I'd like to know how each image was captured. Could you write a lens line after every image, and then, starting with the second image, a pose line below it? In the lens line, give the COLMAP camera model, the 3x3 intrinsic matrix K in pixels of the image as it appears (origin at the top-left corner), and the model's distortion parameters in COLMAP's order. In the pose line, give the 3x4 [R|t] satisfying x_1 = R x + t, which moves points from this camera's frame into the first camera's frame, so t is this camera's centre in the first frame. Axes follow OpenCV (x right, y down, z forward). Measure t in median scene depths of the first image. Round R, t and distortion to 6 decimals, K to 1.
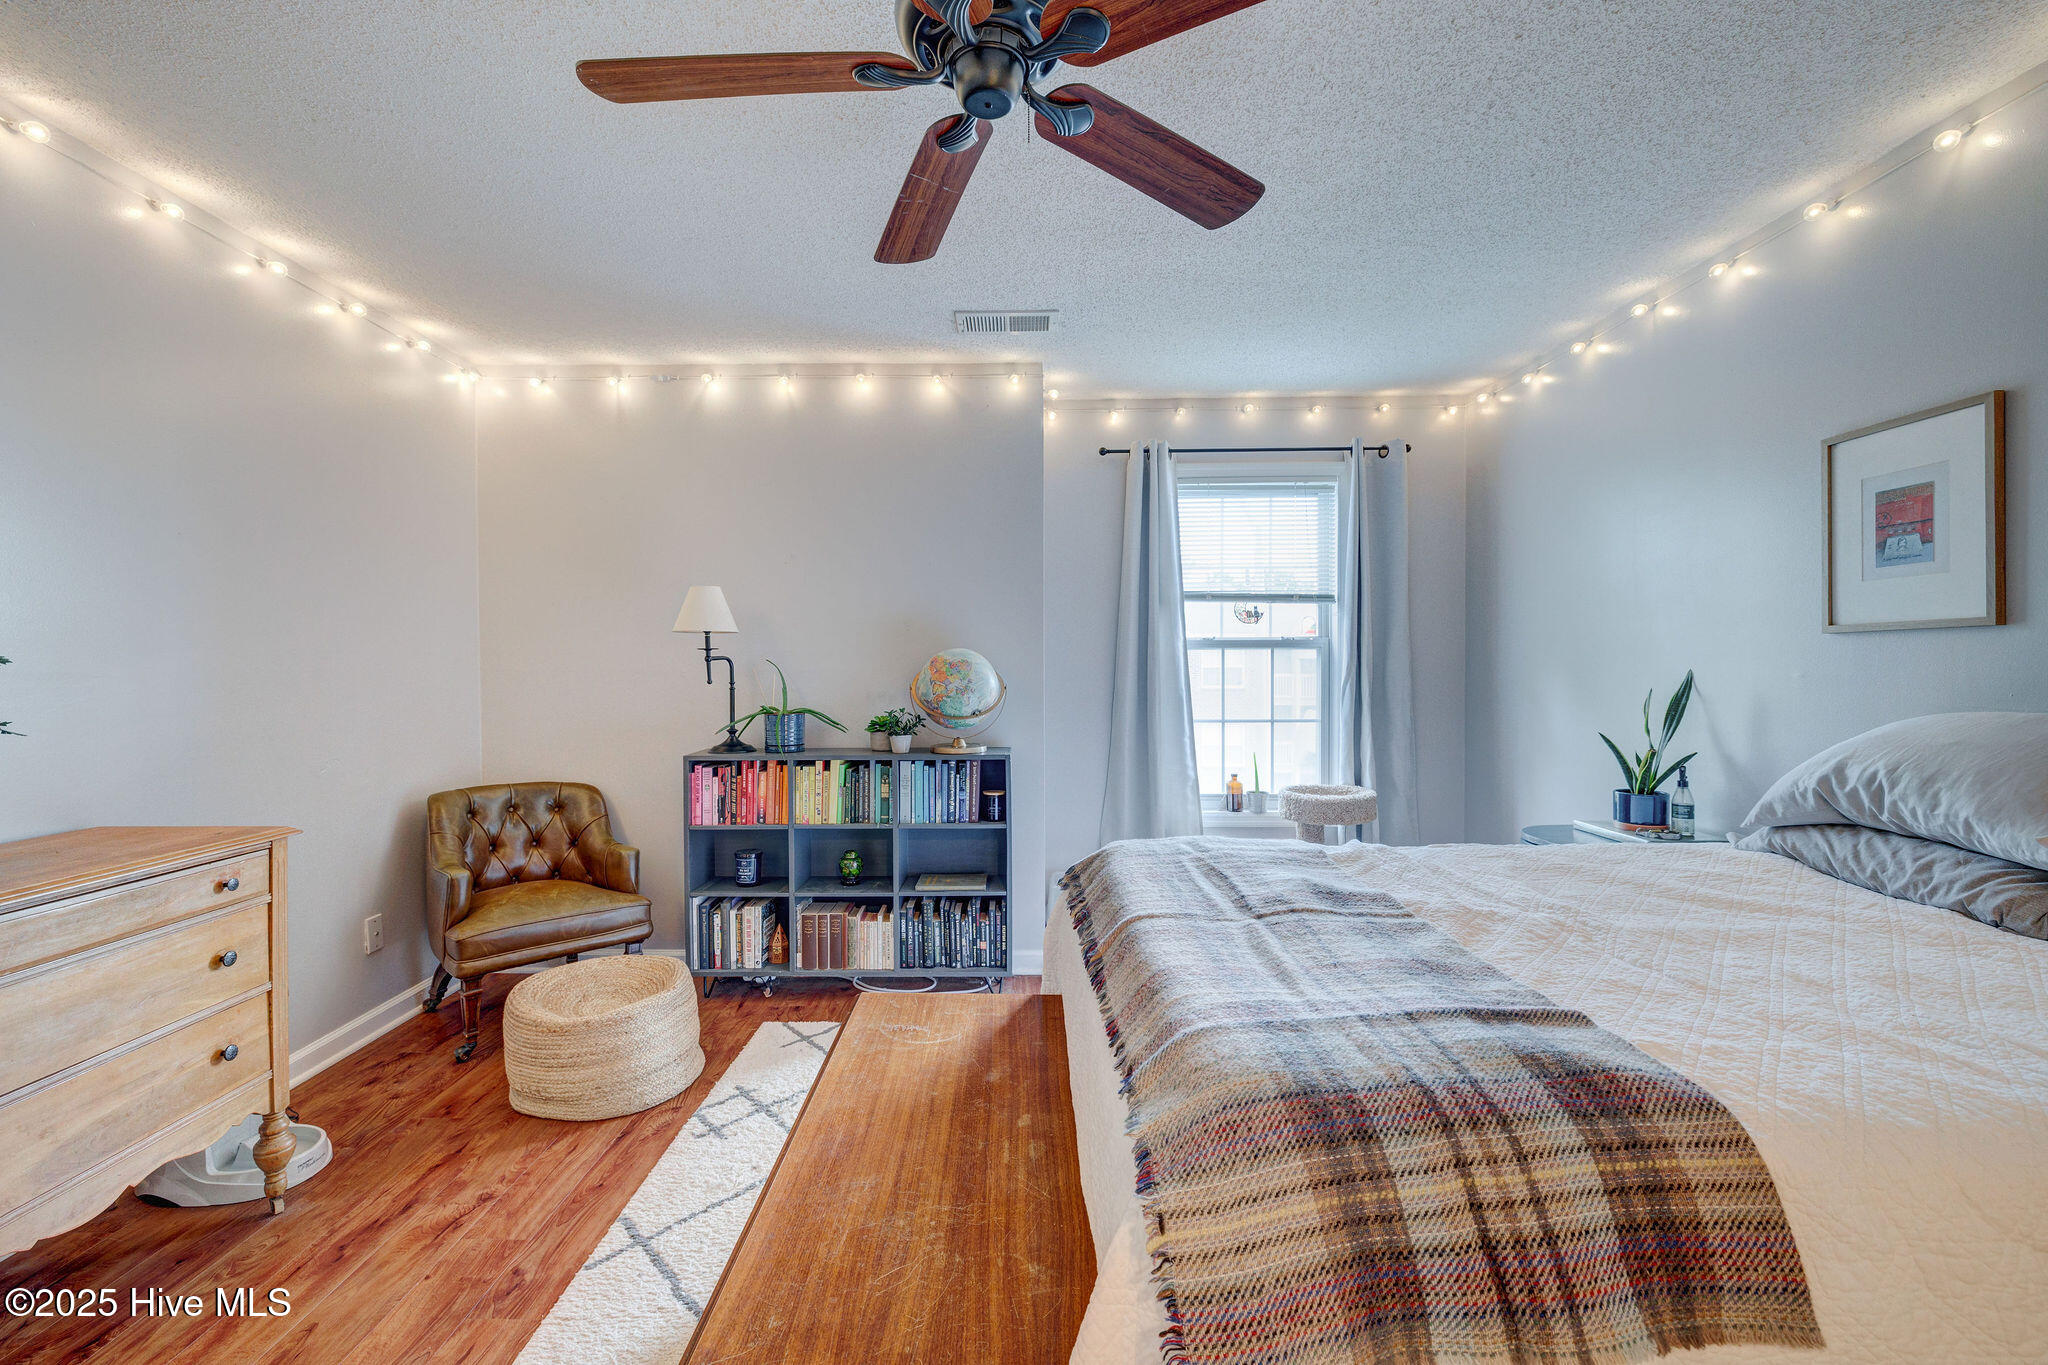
lens RADIAL K [[864.0, 0, 1012.5], [0, 864.0, 675.6], [0, 0, 1]] dist [0.001003, -0.000299]
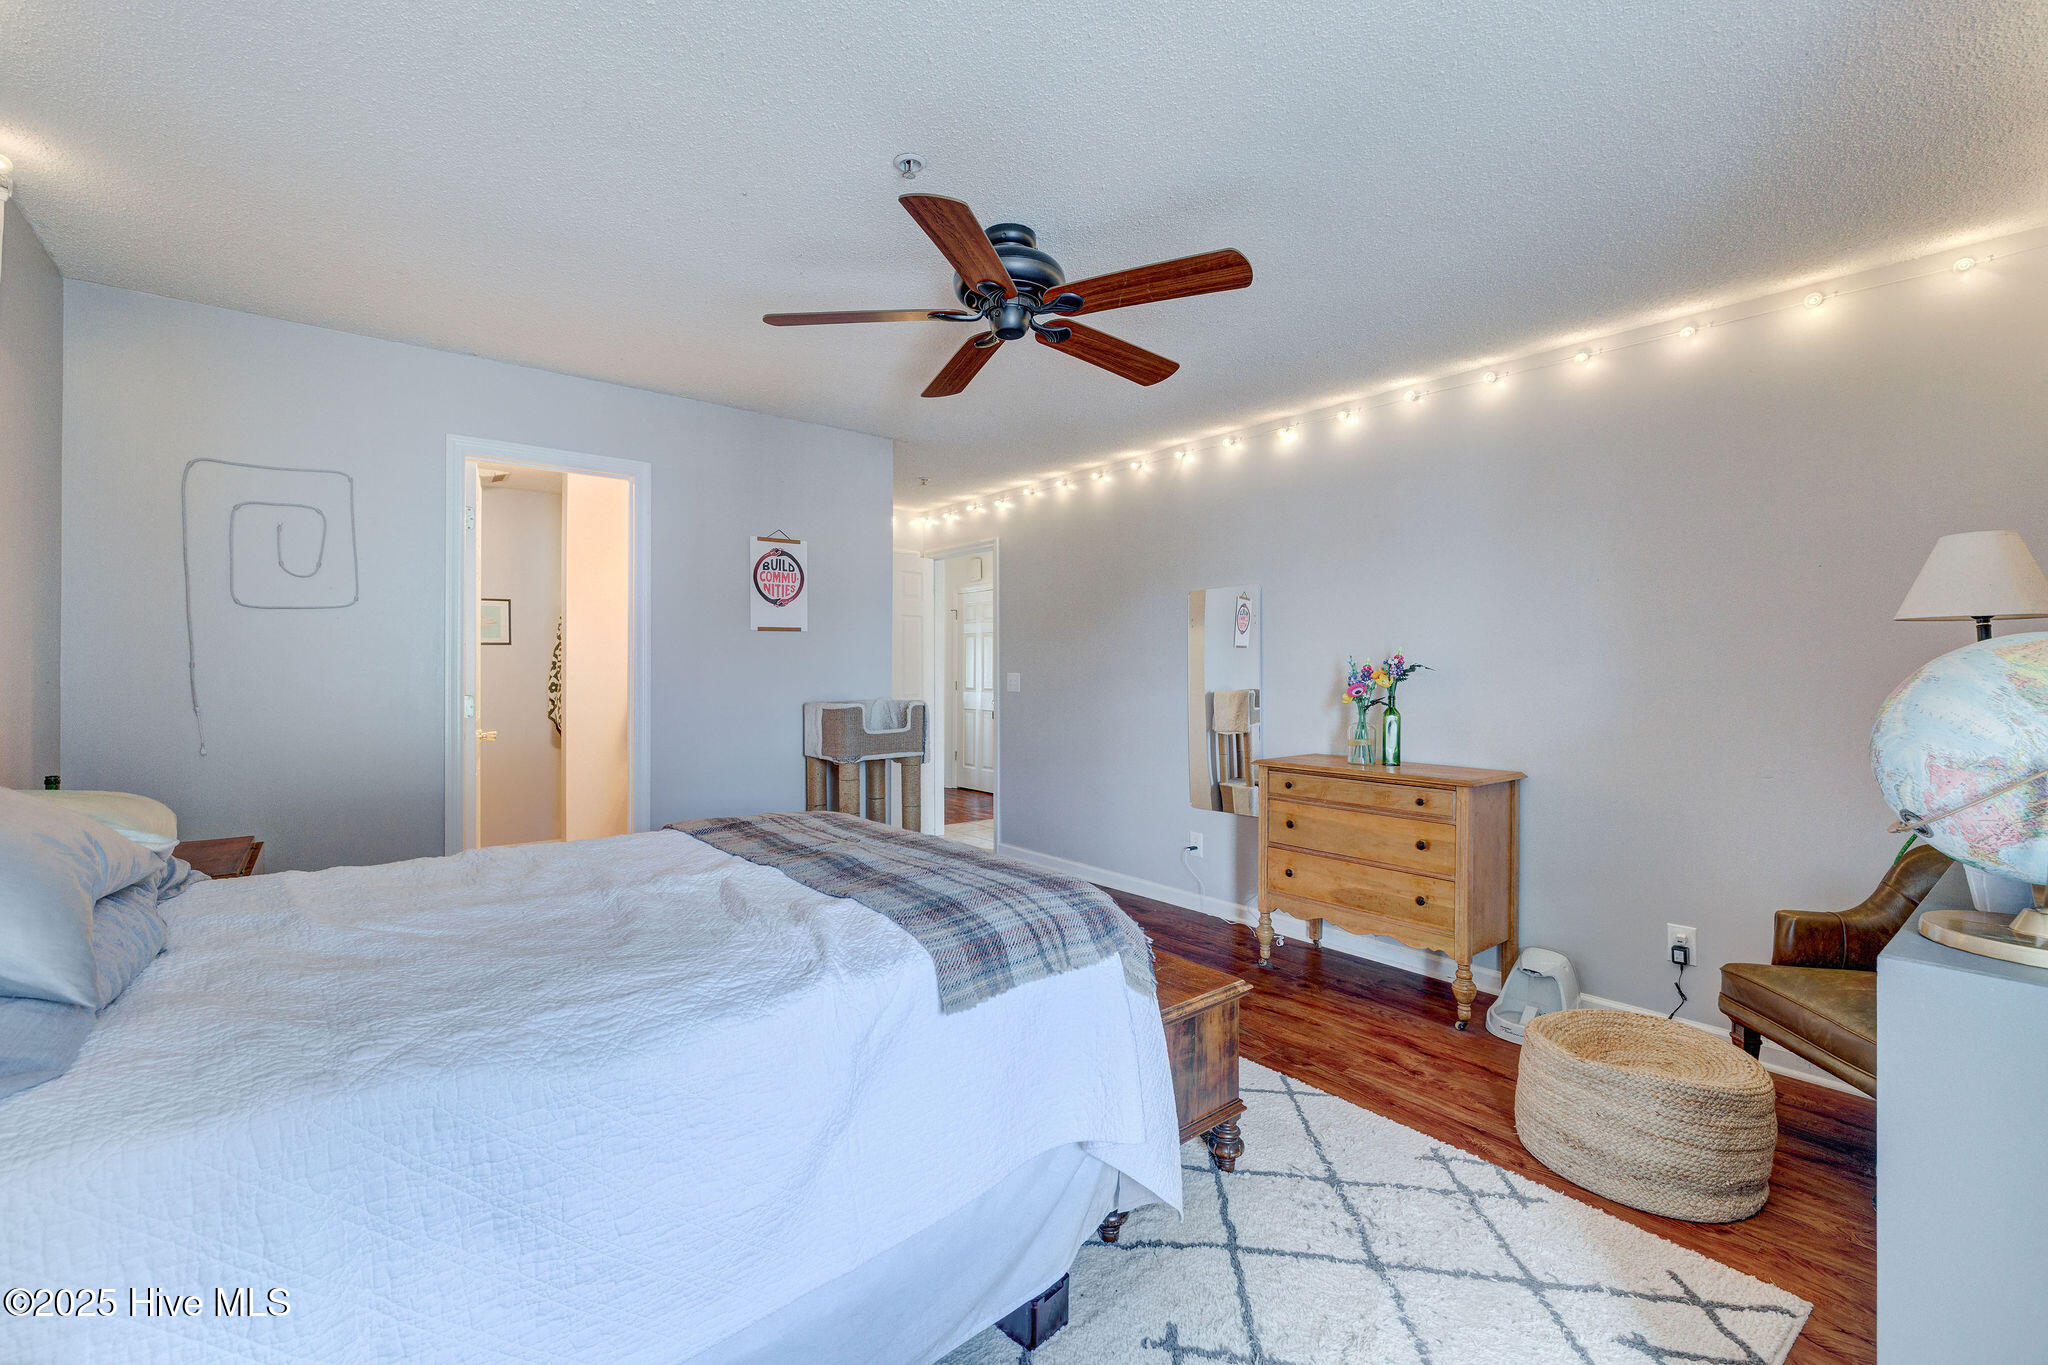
lens RADIAL K [[857.7, 0, 1018.5], [0, 857.7, 687.1], [0, 0, 1]] dist [-0.001946, 0.001150]
pose [[-0.774299, 0.004677, -0.632802, 0.441740], [-0.017487, 0.999433, 0.028783, -0.010720], [0.632578, 0.033353, -0.773778, 1.023536]]
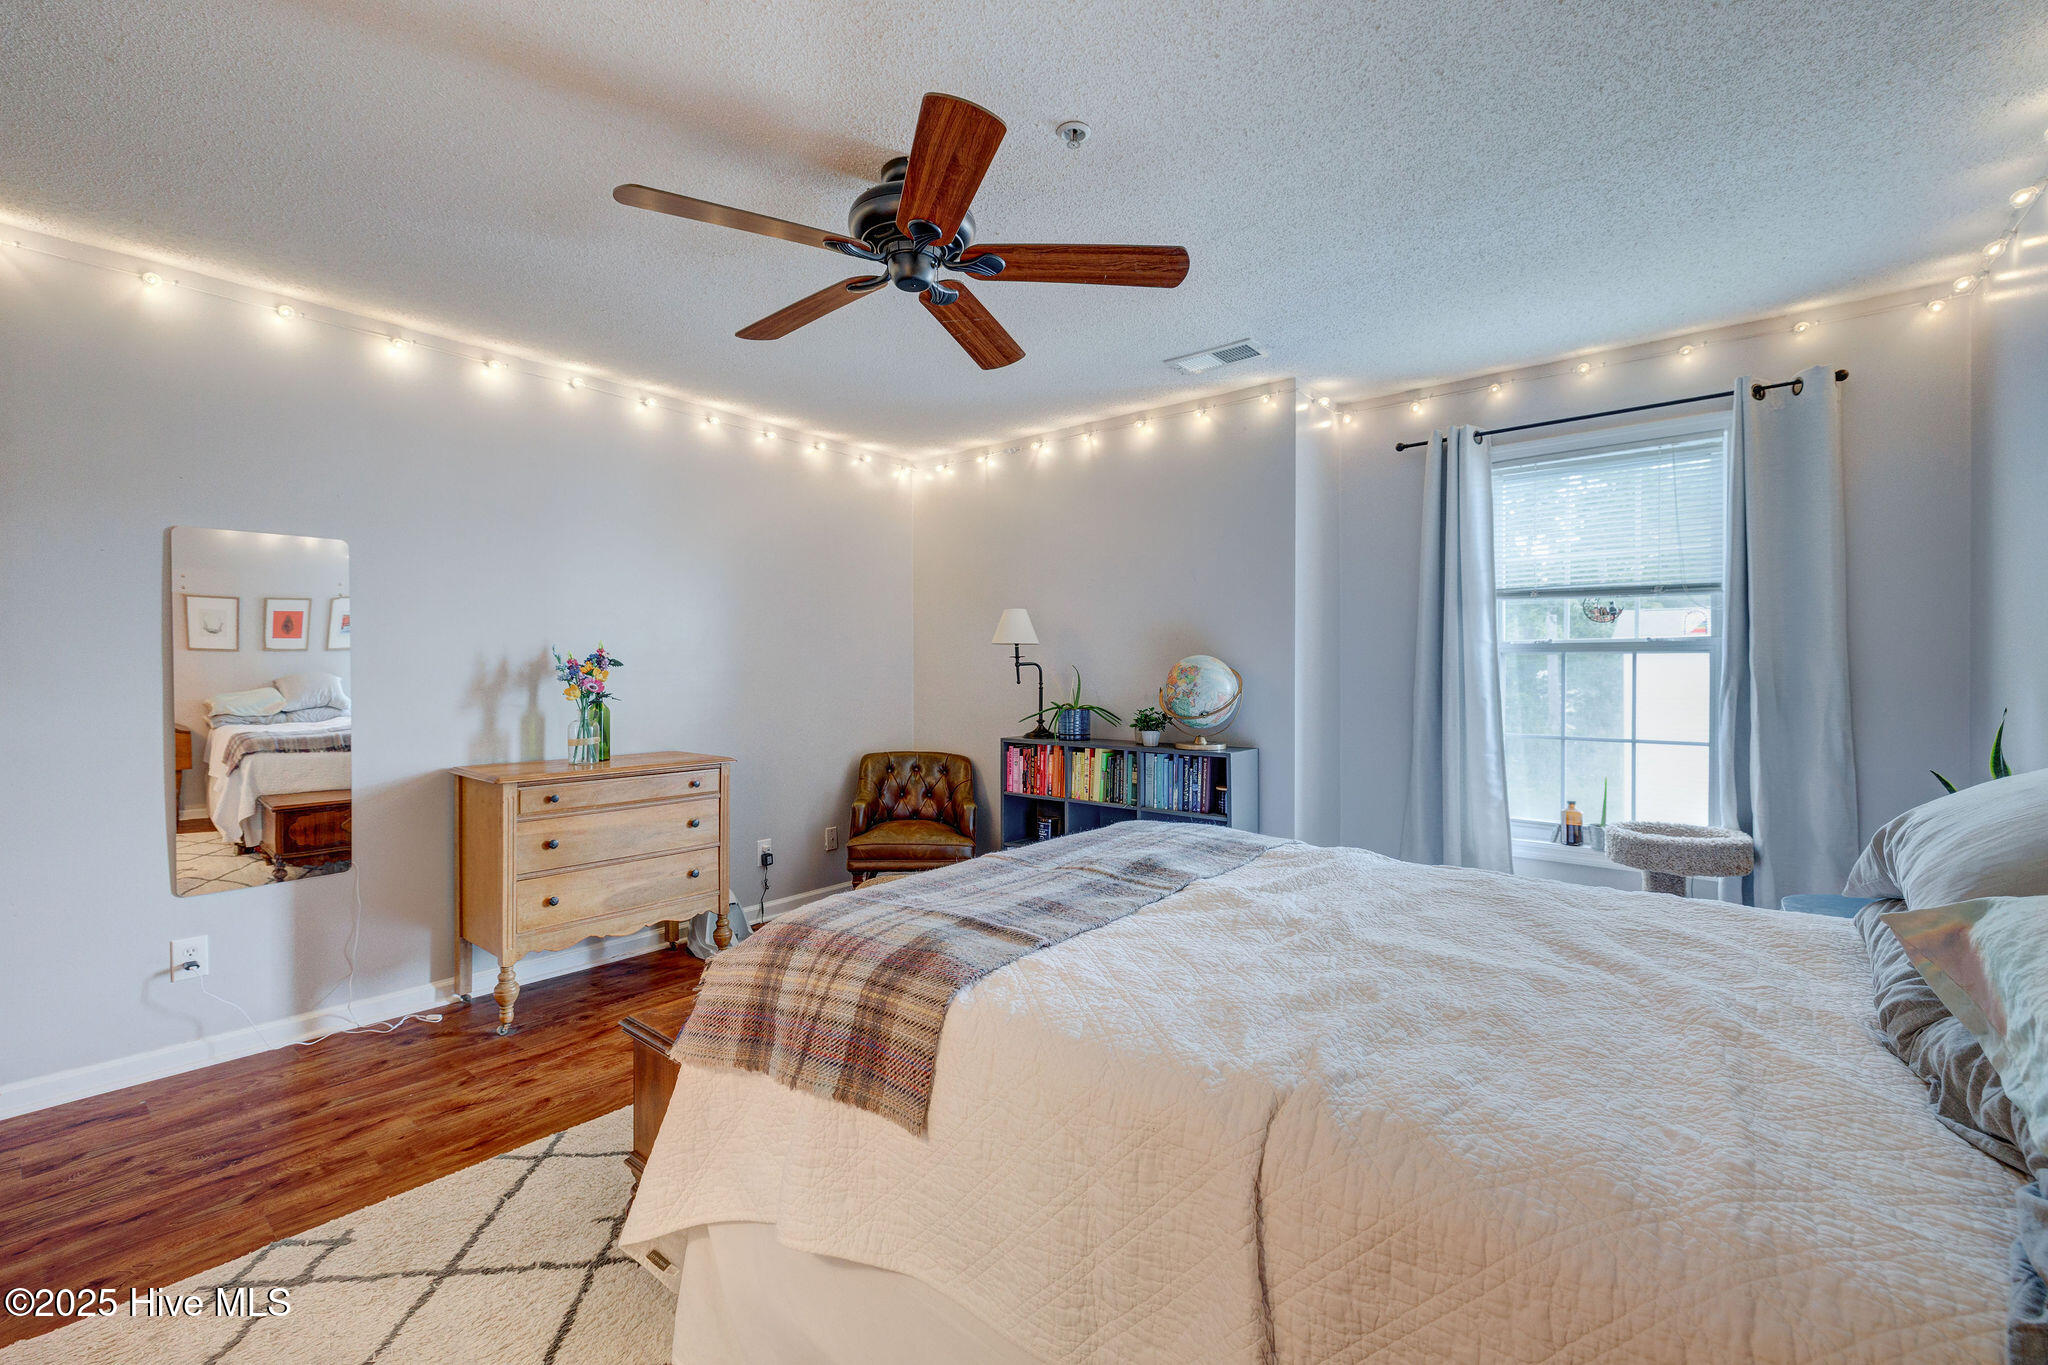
lens RADIAL K [[864.0, 0, 1007.1], [0, 864.0, 674.9], [0, 0, 1]] dist [0.001003, -0.000299]
pose [[0.767367, 0.008264, -0.641154, 0.466656], [-0.013680, 0.999900, -0.003485, 0.001176], [0.641062, 0.011446, 0.767404, -0.006385]]
